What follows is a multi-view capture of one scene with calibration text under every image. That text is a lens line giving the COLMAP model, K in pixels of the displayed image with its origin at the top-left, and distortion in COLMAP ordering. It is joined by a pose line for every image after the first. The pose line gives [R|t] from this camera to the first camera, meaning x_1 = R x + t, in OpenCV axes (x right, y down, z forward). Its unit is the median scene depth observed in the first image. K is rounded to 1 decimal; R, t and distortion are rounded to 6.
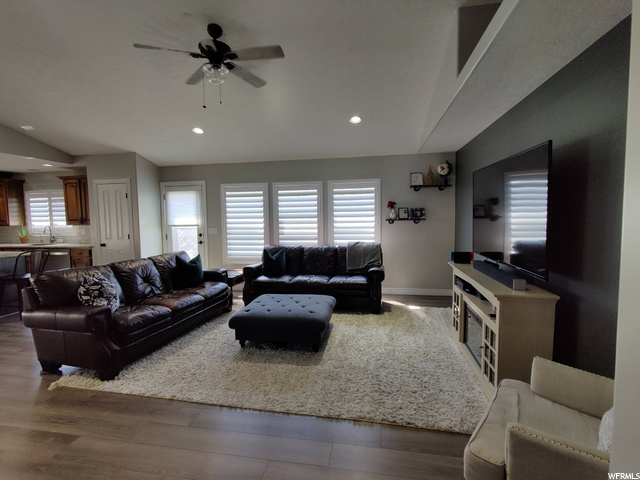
lens RADIAL K [[316.4, 0, 318.0], [0, 316.4, 237.6], [0, 0, 1]] dist [0.001357, 0.000660]
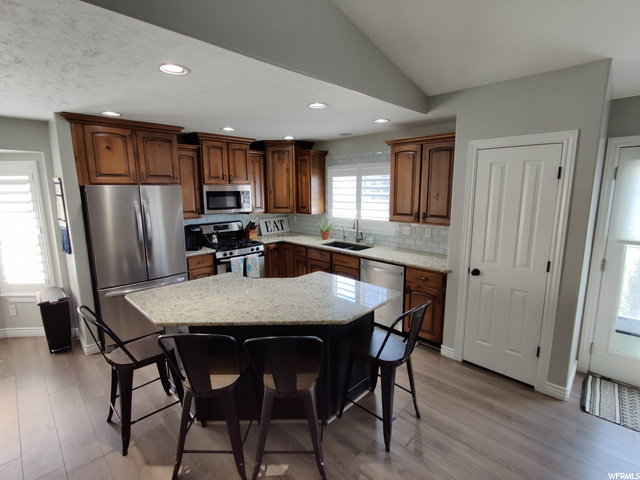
lens RADIAL K [[316.4, 0, 318.0], [0, 316.4, 237.6], [0, 0, 1]] dist [0.001357, 0.000660]
pose [[0.819620, 0.101309, -0.563879, -0.665503], [-0.043927, 0.992456, 0.114459, -0.085961], [0.571221, -0.069044, 0.817887, 0.491997]]
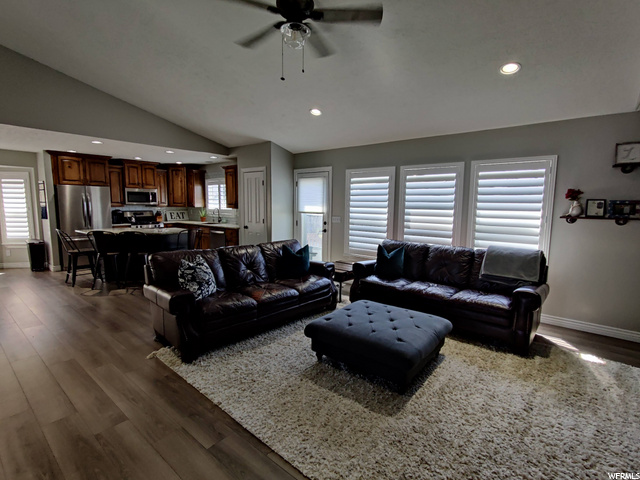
lens RADIAL K [[316.4, 0, 318.0], [0, 316.4, 237.6], [0, 0, 1]] dist [0.001357, 0.000660]
pose [[0.871496, 0.078013, -0.484157, 0.096231], [-0.055997, 0.996639, 0.059794, -0.024026], [0.487194, -0.024998, 0.872936, 0.163965]]
